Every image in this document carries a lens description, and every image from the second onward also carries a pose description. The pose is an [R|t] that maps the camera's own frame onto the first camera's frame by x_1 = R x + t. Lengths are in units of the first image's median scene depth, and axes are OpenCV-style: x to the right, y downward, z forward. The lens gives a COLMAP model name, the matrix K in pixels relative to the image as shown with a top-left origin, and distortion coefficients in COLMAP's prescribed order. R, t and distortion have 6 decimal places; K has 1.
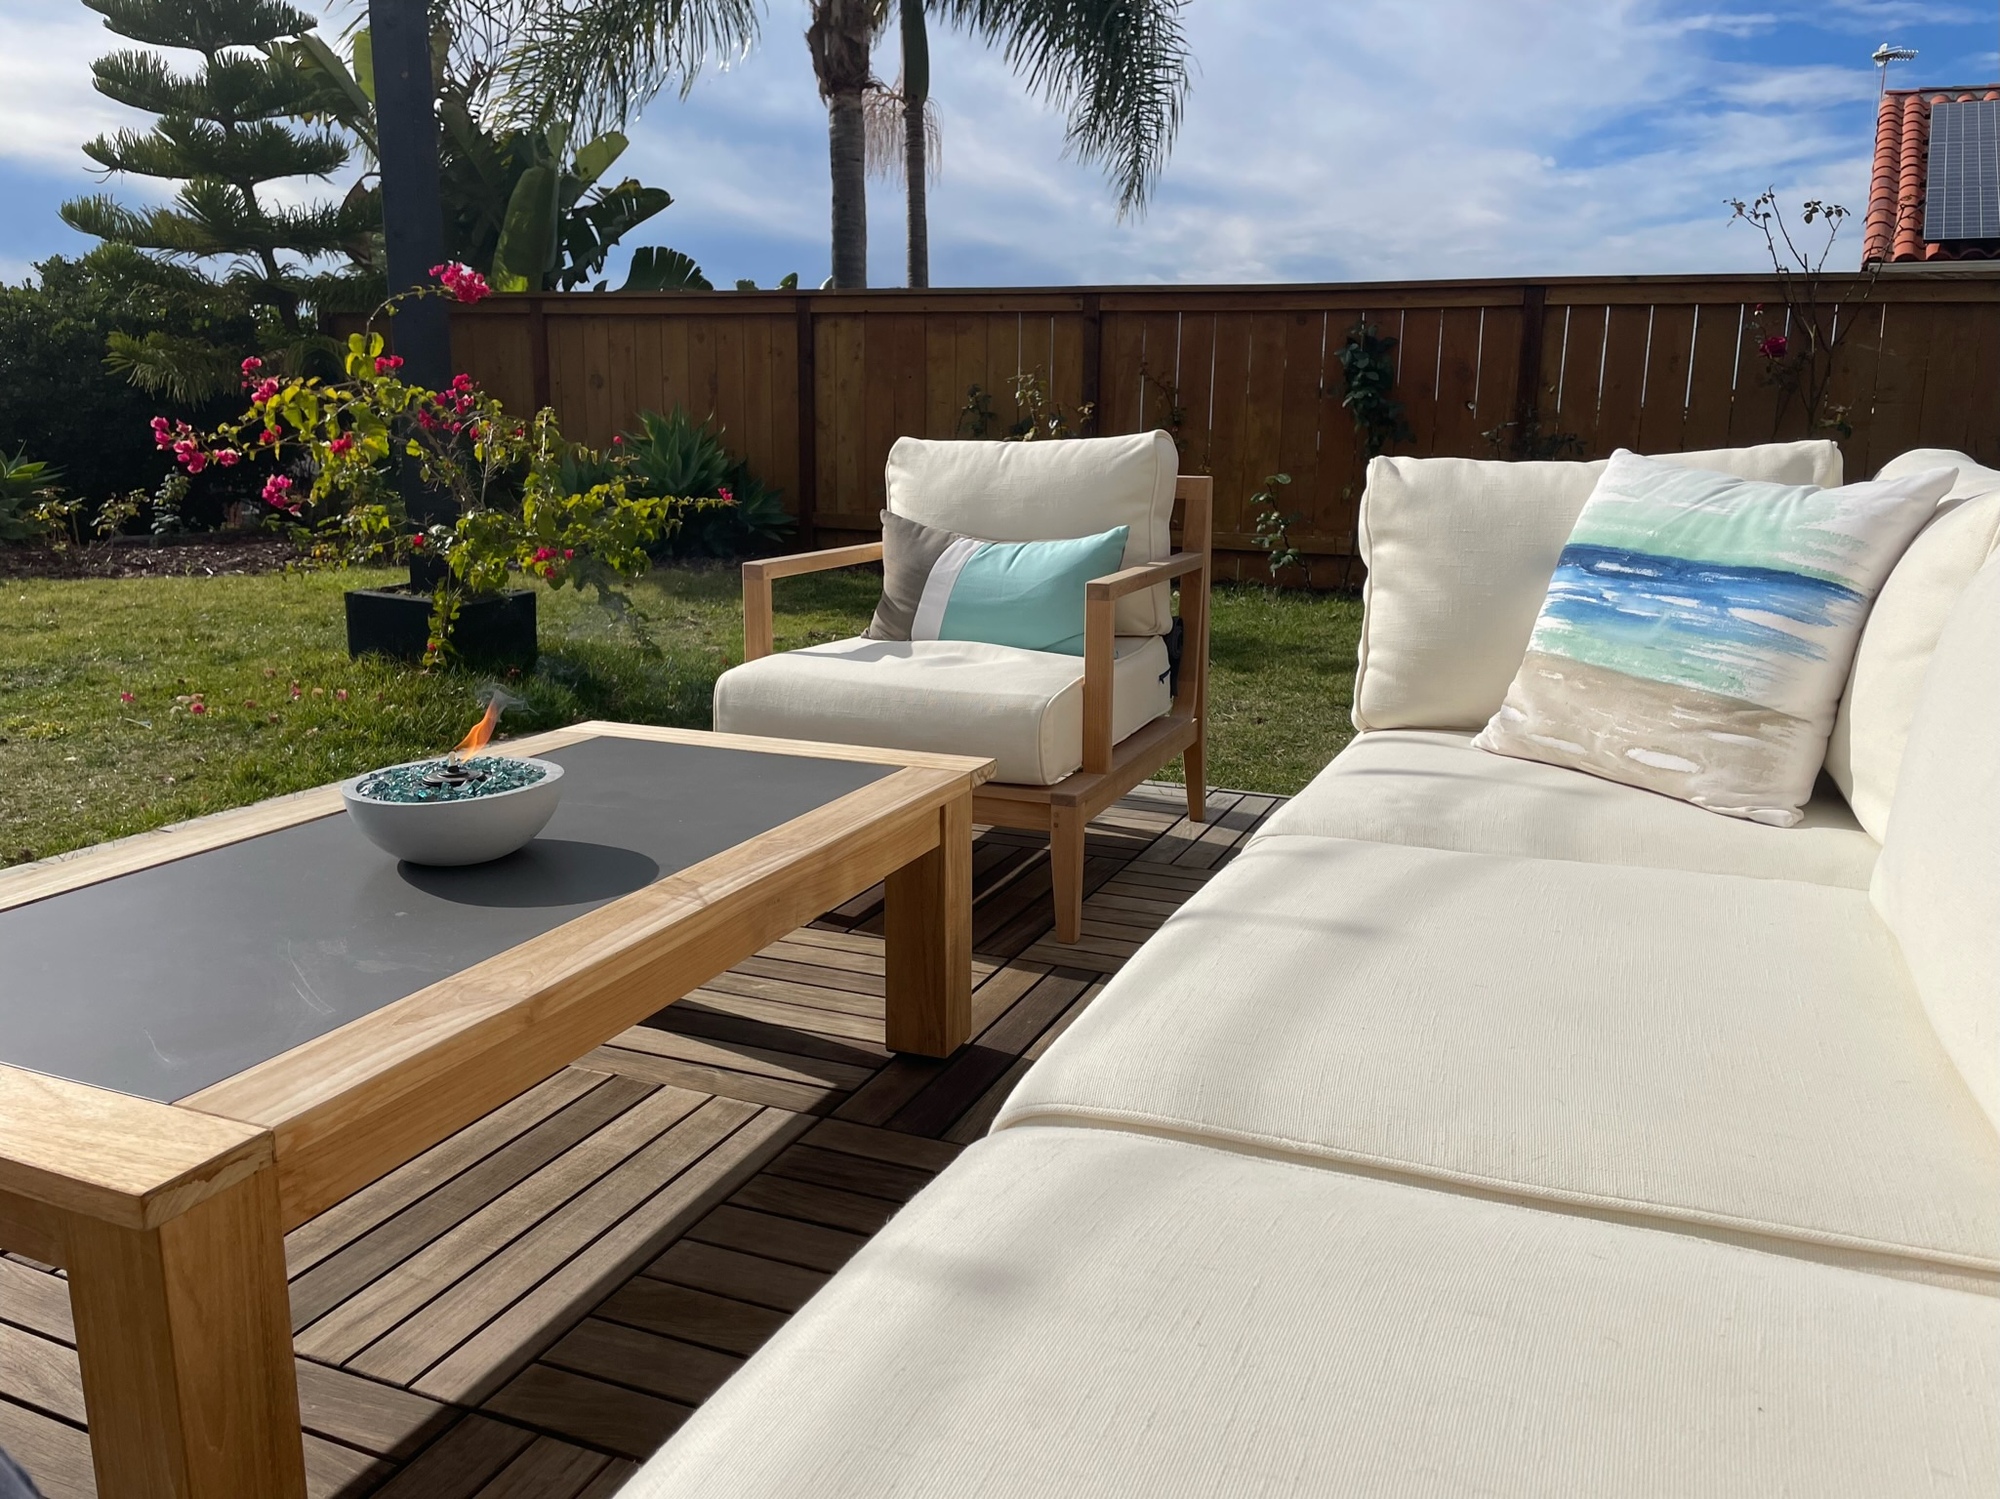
lens RADIAL K [[1513.2, 0, 1000.0], [0, 1513.2, 749.5], [0, 0, 1]] dist [0.068096, -0.094394]
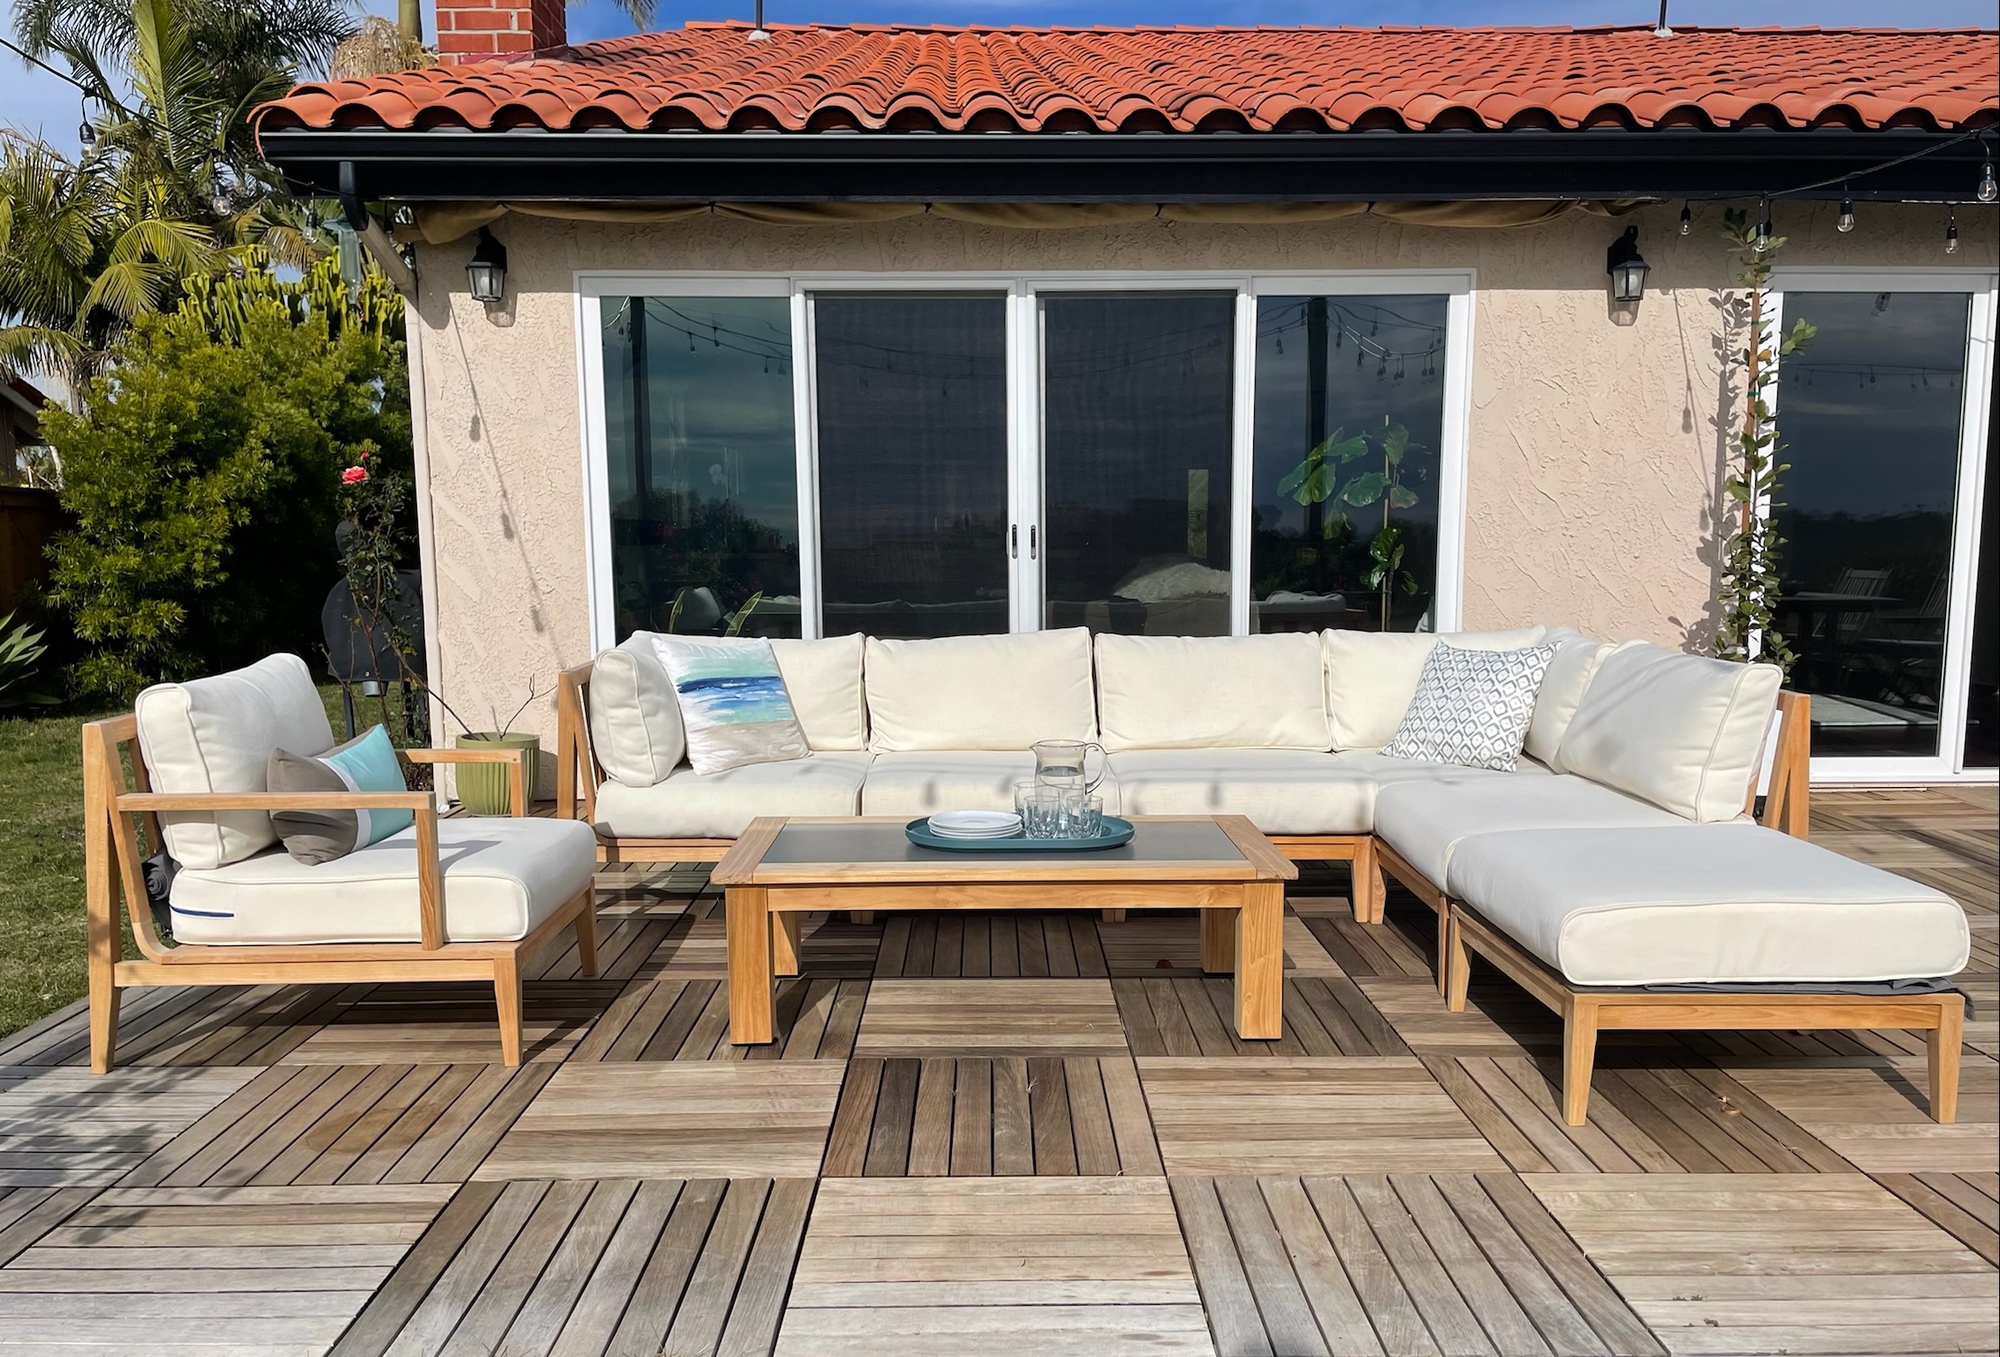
lens RADIAL K [[1548.8, 0, 1003.1], [0, 1548.8, 724.6], [0, 0, 1]] dist [0.045157, 0.000881]
pose [[-0.394901, -0.119095, 0.910972, -1.949331], [0.189176, 0.959773, 0.207481, -0.465161], [-0.899036, 0.254268, -0.356485, 1.414731]]
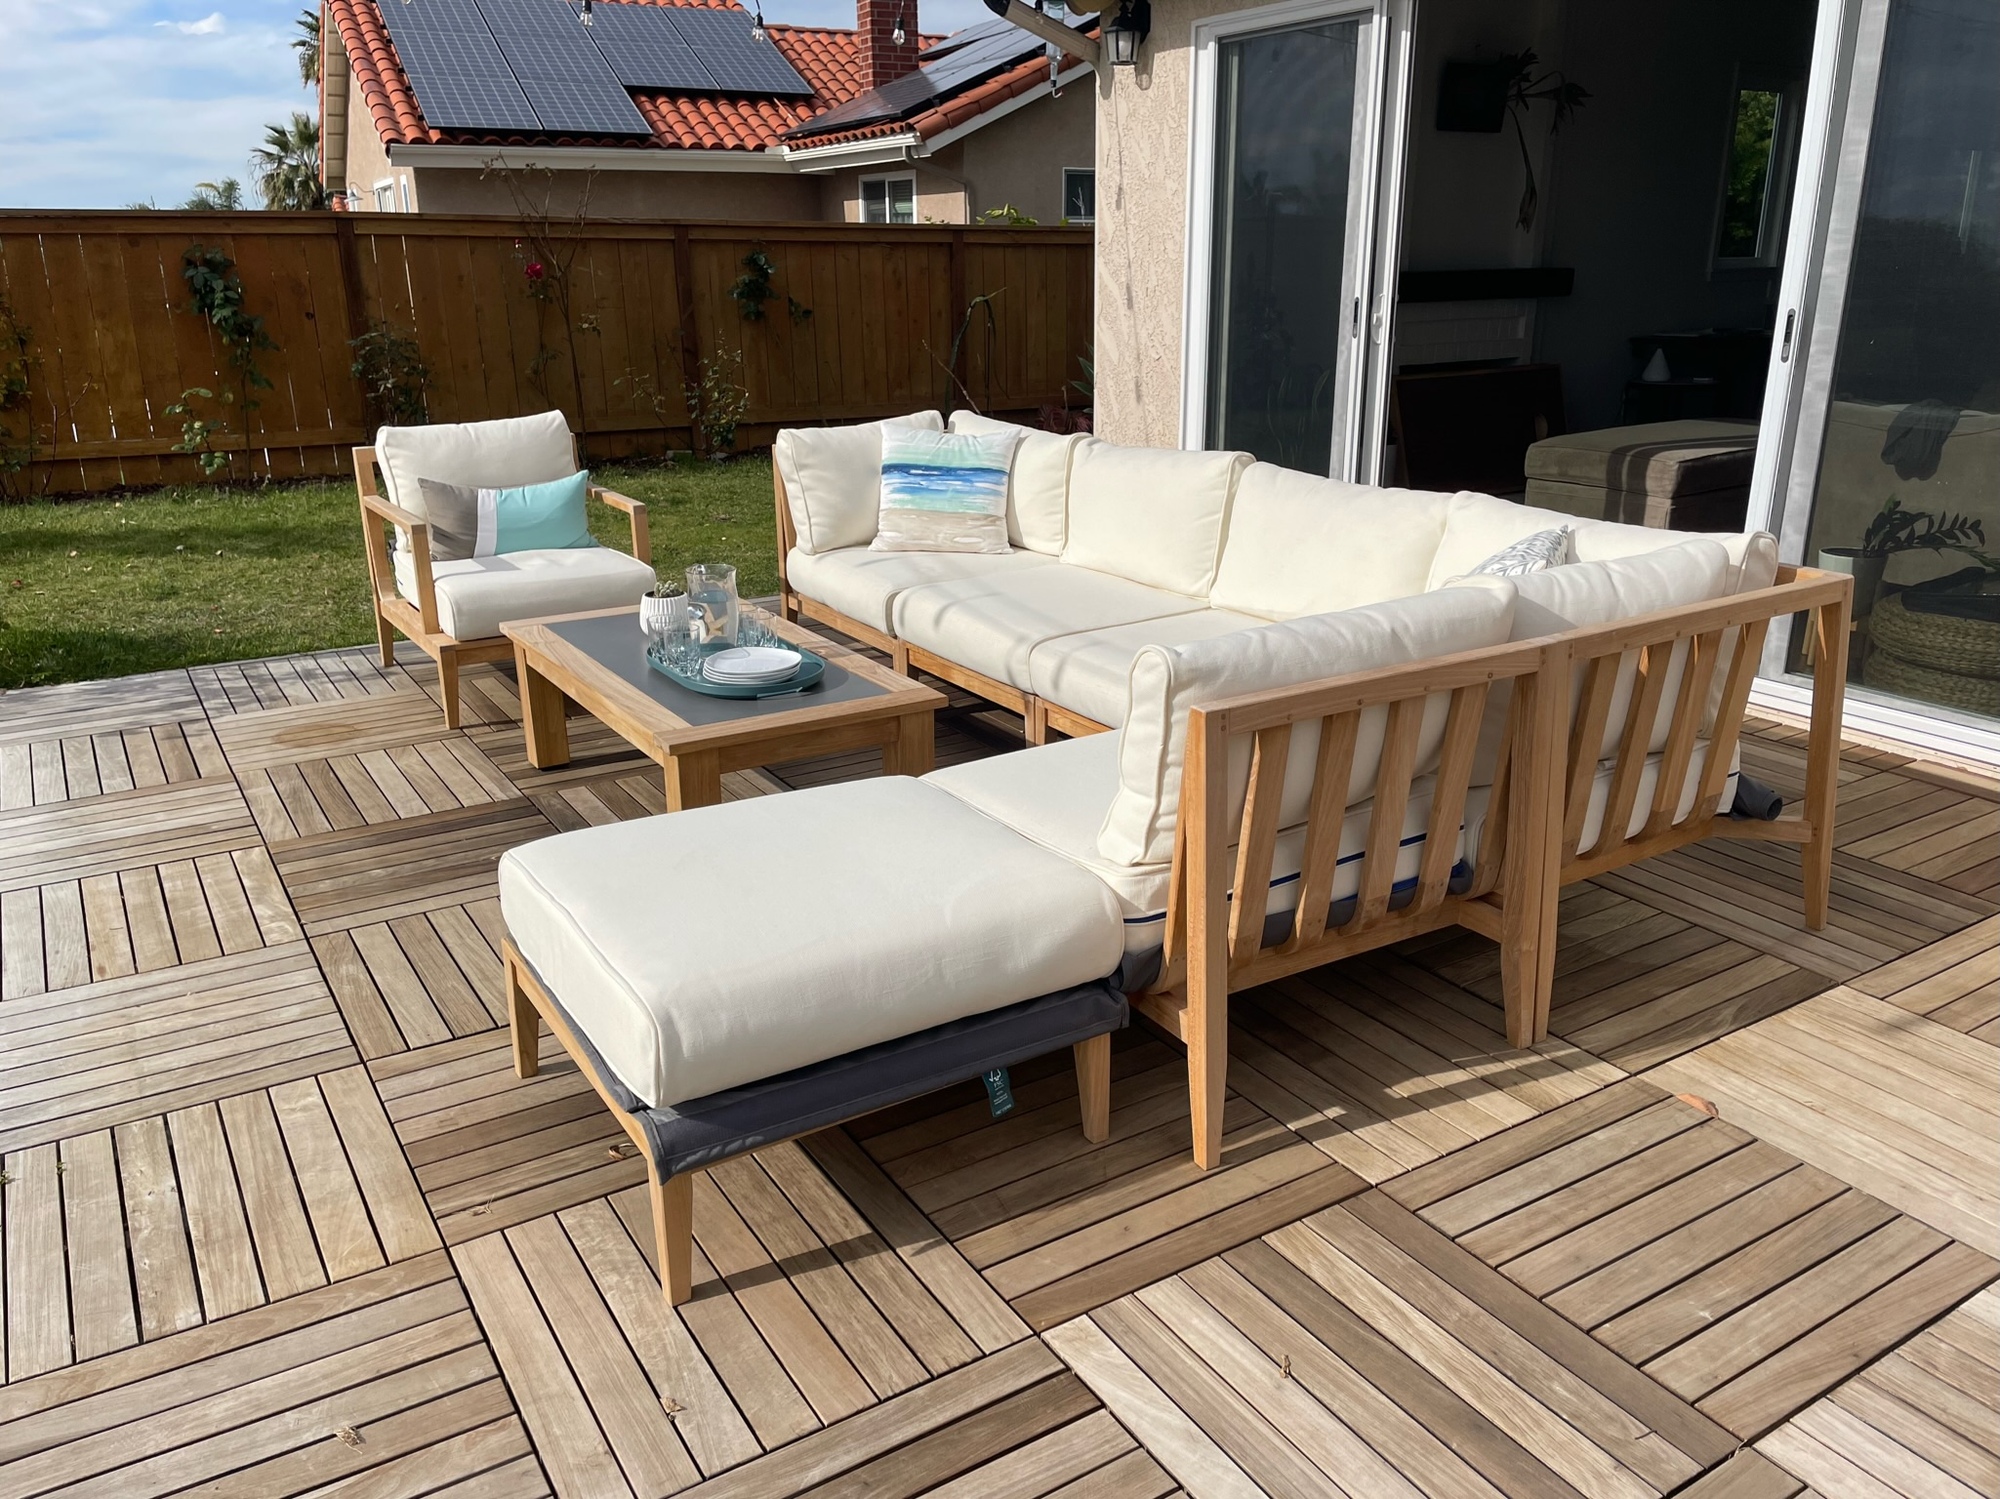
lens RADIAL K [[1513.2, 0, 1000.0], [0, 1513.2, 749.5], [0, 0, 1]] dist [0.068096, -0.094394]
pose [[0.580855, -0.266856, 0.769022, -1.547433], [0.179872, 0.963461, 0.198466, -0.141933], [-0.793885, 0.023045, 0.607631, -0.645412]]
